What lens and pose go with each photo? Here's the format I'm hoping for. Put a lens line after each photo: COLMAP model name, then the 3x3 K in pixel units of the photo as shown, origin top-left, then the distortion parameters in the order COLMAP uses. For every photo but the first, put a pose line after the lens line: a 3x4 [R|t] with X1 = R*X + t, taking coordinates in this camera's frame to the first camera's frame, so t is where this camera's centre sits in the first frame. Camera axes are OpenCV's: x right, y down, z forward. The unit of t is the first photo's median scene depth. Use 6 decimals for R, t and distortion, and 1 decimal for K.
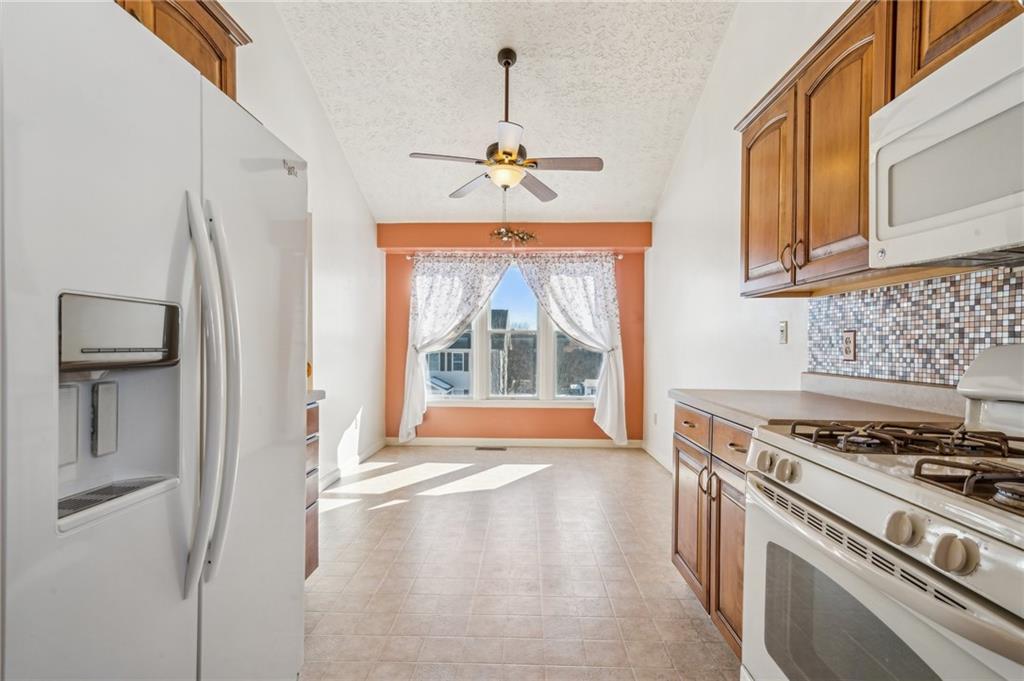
lens RADIAL K [[468.2, 0, 517.2], [0, 468.2, 351.5], [0, 0, 1]] dist [0.005471, 0.000750]
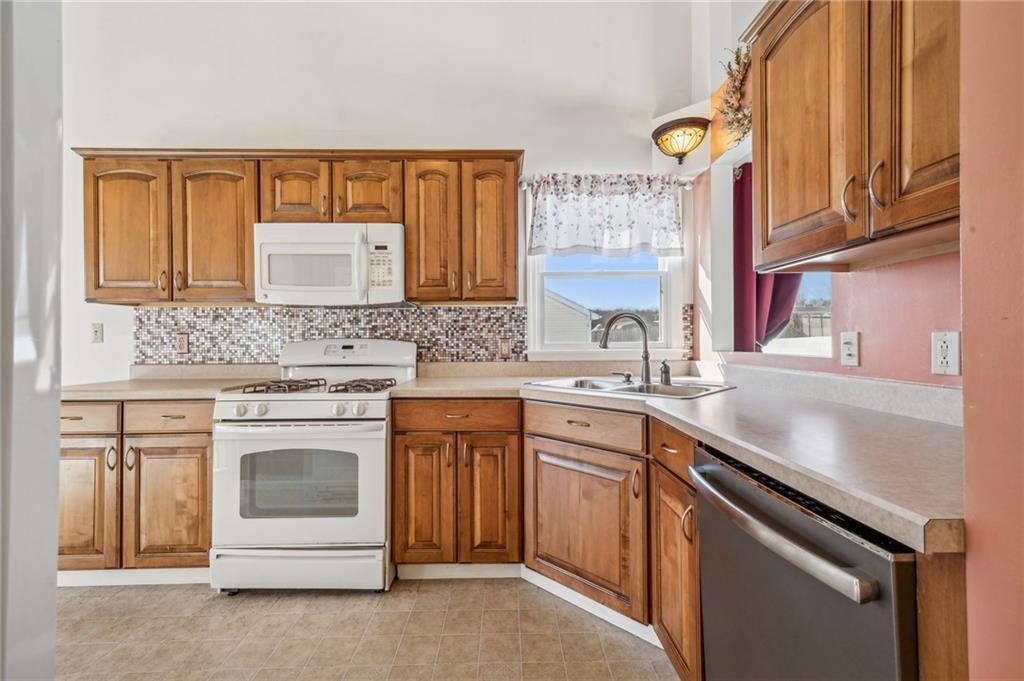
lens RADIAL K [[426.5, 0, 515.2], [0, 426.5, 338.8], [0, 0, 1]] dist [-0.000197, -0.000280]
pose [[-0.053789, -0.001025, 0.998552, -0.813675], [0.021804, 0.999760, 0.002201, -0.008488], [-0.998314, 0.021890, -0.053753, 0.034732]]
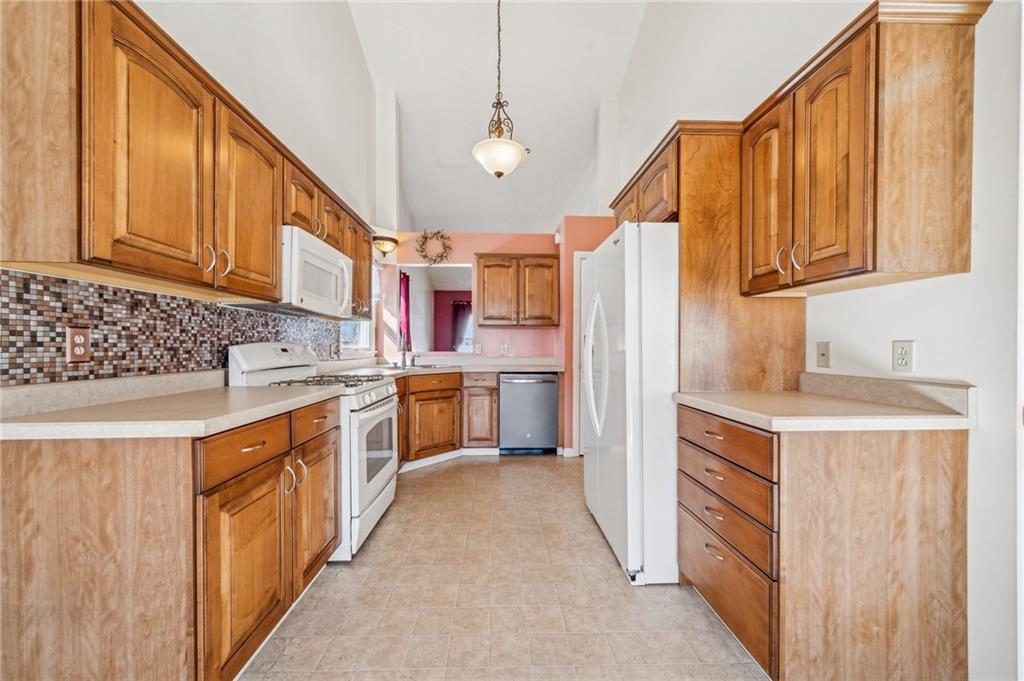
lens RADIAL K [[367.7, 0, 514.1], [0, 367.7, 347.5], [0, 0, 1]] dist [0.003281, -0.000041]
pose [[-0.997277, -0.006546, -0.073455, -0.022735], [-0.007731, 0.999844, 0.015861, -0.027700], [0.073340, 0.016386, -0.997172, 2.031512]]
